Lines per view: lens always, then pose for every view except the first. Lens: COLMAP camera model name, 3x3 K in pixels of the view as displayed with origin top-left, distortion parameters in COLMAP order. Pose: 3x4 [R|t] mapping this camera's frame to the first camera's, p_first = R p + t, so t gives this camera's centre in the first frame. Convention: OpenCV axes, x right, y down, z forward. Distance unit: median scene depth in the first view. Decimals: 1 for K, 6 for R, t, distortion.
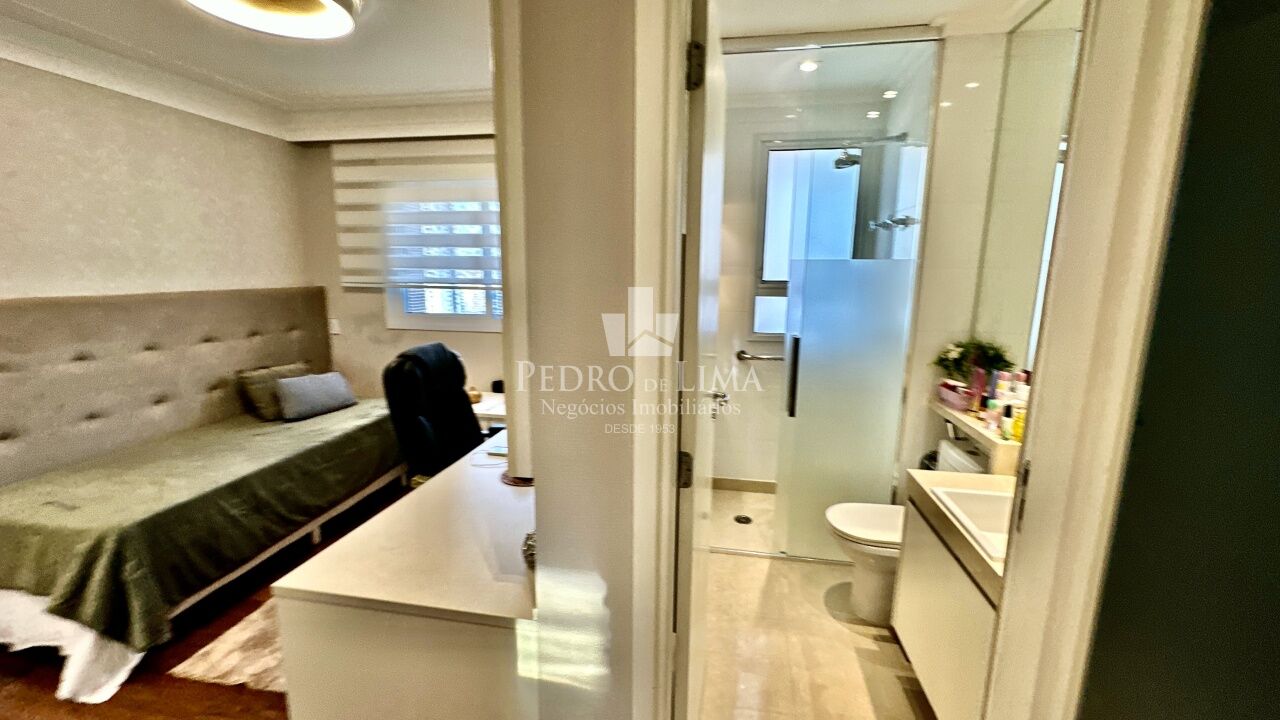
lens RADIAL K [[511.1, 0, 640.0], [0, 511.1, 360.0], [0, 0, 1]] dist [0.002047, 0.000410]
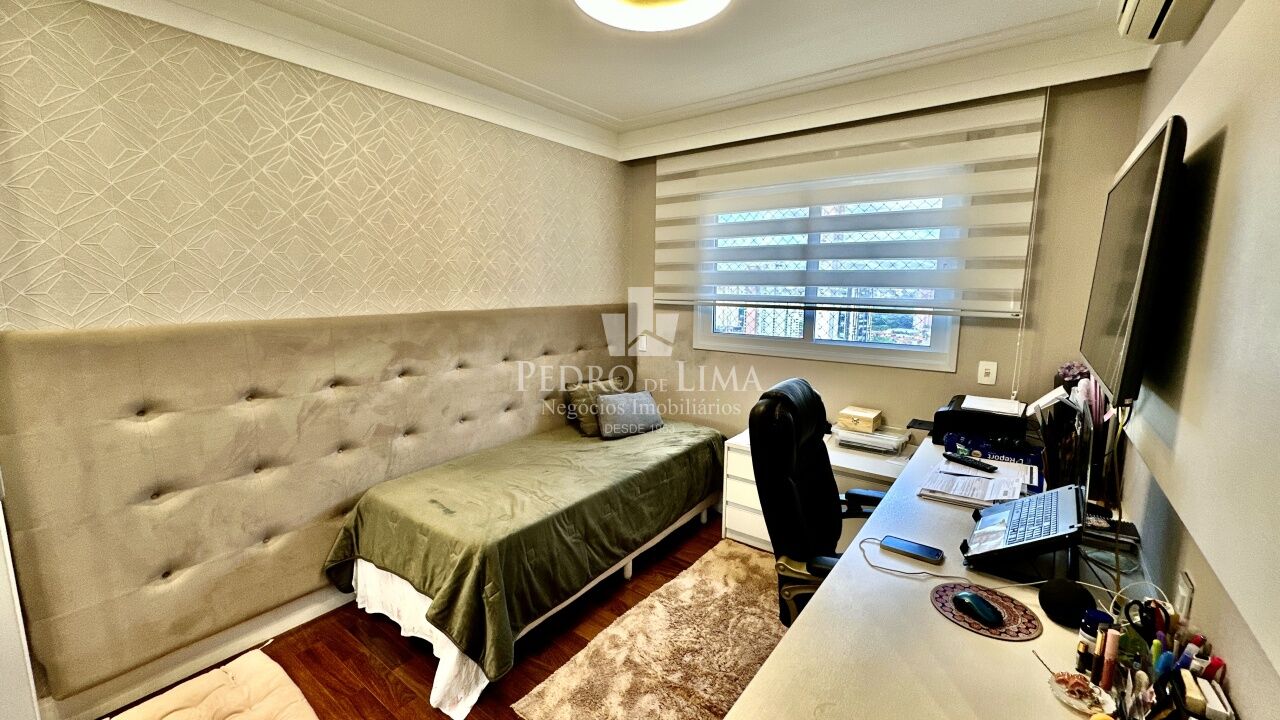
lens RADIAL K [[511.1, 0, 640.0], [0, 511.1, 360.0], [0, 0, 1]] dist [0.002047, 0.000410]
pose [[0.894935, 0.060855, -0.442028, -0.243634], [-0.074648, 0.997114, -0.013858, -0.029406], [0.439909, 0.045398, 0.896894, 0.168734]]
